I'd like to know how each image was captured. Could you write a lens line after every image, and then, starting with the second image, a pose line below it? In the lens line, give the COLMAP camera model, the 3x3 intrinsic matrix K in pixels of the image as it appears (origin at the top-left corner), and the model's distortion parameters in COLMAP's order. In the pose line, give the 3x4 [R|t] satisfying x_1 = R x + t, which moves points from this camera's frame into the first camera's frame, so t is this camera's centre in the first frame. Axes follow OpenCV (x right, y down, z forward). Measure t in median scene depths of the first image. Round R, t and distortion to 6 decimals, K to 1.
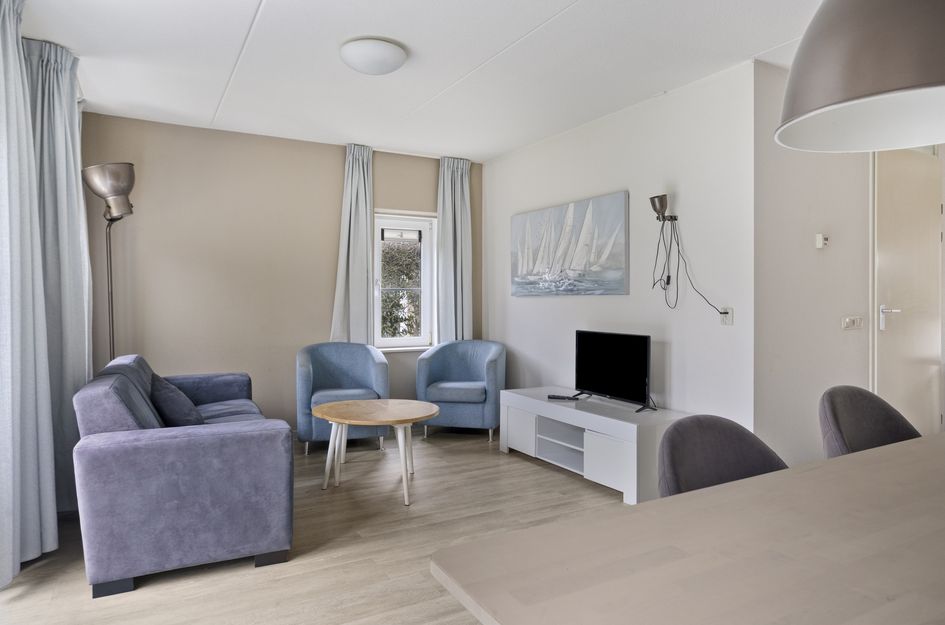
lens RADIAL K [[596.5, 0, 472.5], [0, 596.5, 312.5], [0, 0, 1]] dist [0.000261, 0.000317]
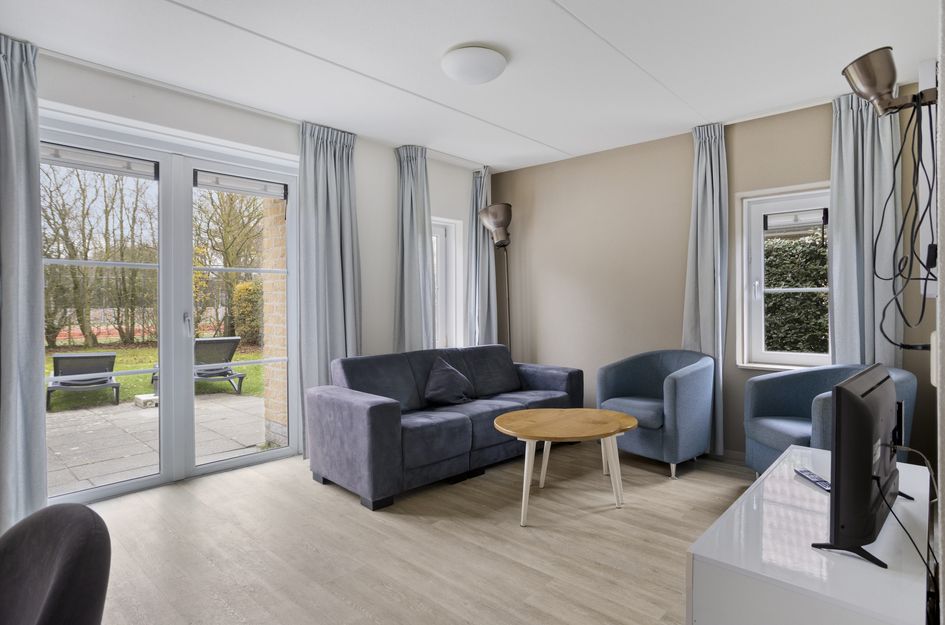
lens RADIAL K [[512.5, 0, 472.5], [0, 512.5, 312.5], [0, 0, 1]] dist [-0.006707, 0.001299]
pose [[0.320473, 0.017511, -0.947096, 0.601626], [-0.018726, 0.999751, 0.012148, -0.016853], [0.947072, 0.013842, 0.320721, 0.651522]]
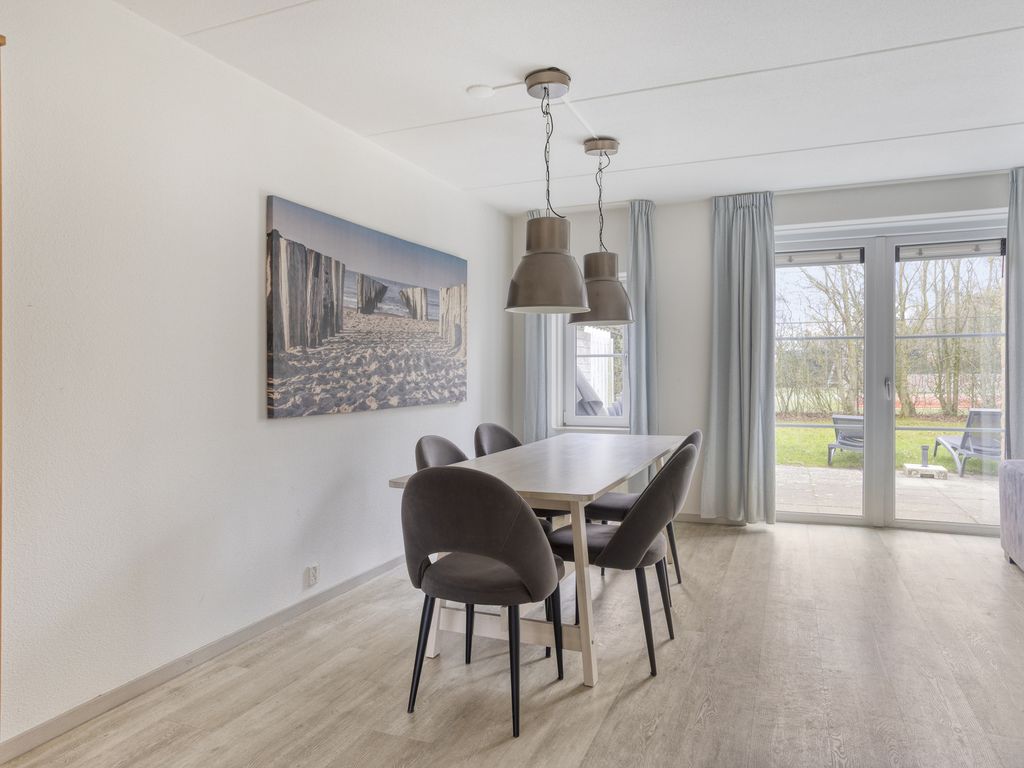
lens RADIAL K [[680.0, 0, 512.0], [0, 680.0, 384.0], [0, 0, 1]] dist [-0.003007, -0.000096]
pose [[-0.775224, 0.015220, -0.631504, 1.023117], [-0.012753, 0.999129, 0.039736, -0.026319], [0.631558, 0.038858, -0.774354, 1.055838]]
